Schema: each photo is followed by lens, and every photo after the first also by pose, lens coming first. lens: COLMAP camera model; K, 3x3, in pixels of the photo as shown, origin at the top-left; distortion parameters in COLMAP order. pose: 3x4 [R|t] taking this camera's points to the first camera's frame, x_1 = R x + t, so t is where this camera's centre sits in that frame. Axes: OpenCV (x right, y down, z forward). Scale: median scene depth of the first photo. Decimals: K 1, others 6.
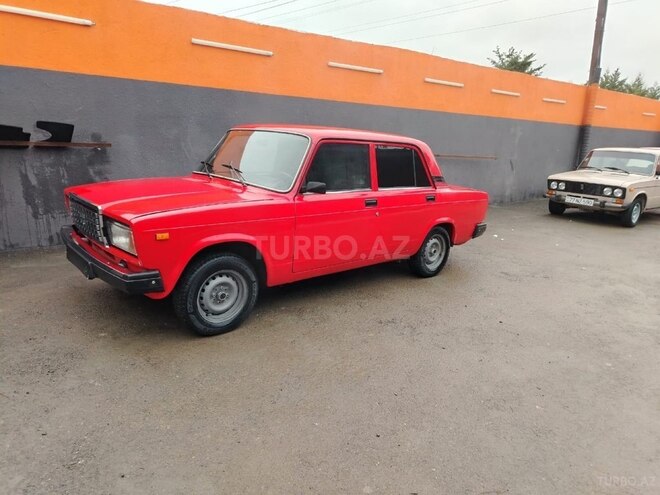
lens RADIAL K [[456.3, 0, 329.3], [0, 456.3, 246.3], [0, 0, 1]] dist [0.012801, -0.008537]
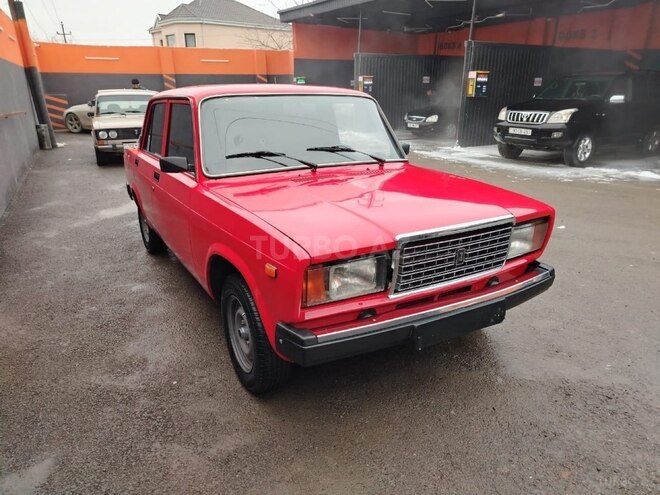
lens RADIAL K [[456.3, 0, 329.3], [0, 456.3, 246.3], [0, 0, 1]] dist [0.012801, -0.008537]
pose [[0.197885, -0.360737, 0.911433, -0.876754], [0.242294, 0.918968, 0.311113, -0.239882], [-0.949808, 0.159270, 0.269254, 0.772486]]
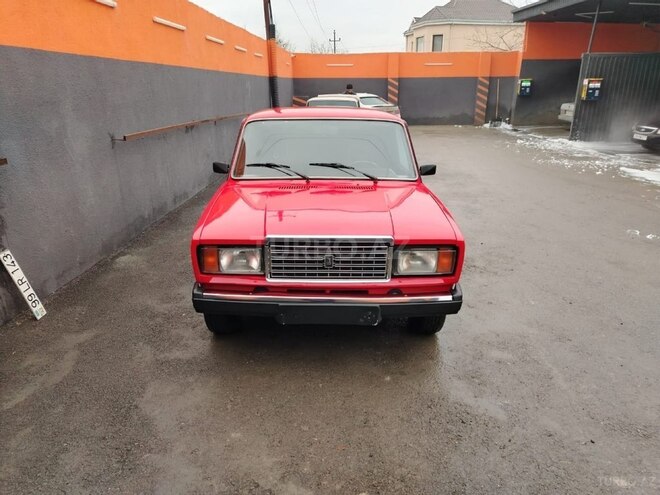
lens RADIAL K [[456.3, 0, 329.3], [0, 456.3, 246.3], [0, 0, 1]] dist [0.012801, -0.008537]
pose [[0.658096, -0.290011, 0.694841, -0.828248], [0.207524, 0.956964, 0.202866, -0.188231], [-0.723771, 0.010691, 0.689958, 0.353913]]
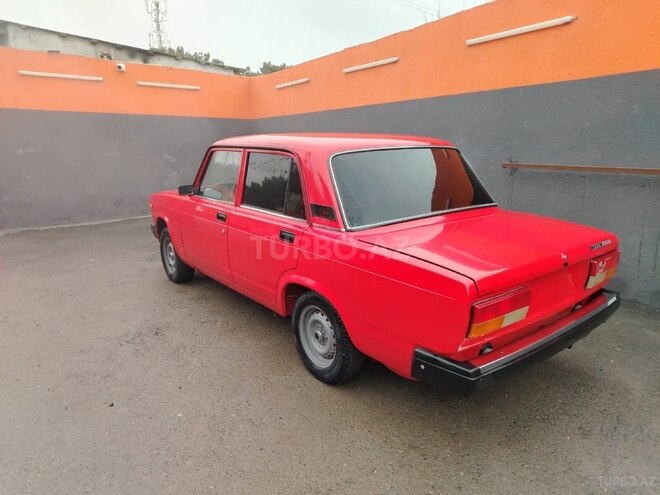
lens RADIAL K [[458.8, 0, 330.0], [0, 458.8, 247.5], [0, 0, 1]] dist [0.011942, -0.003428]
pose [[-0.078226, 0.176375, -0.981210, 0.915503], [-0.232189, 0.953936, 0.189983, -0.246303], [0.969520, 0.242688, -0.033670, 1.197895]]
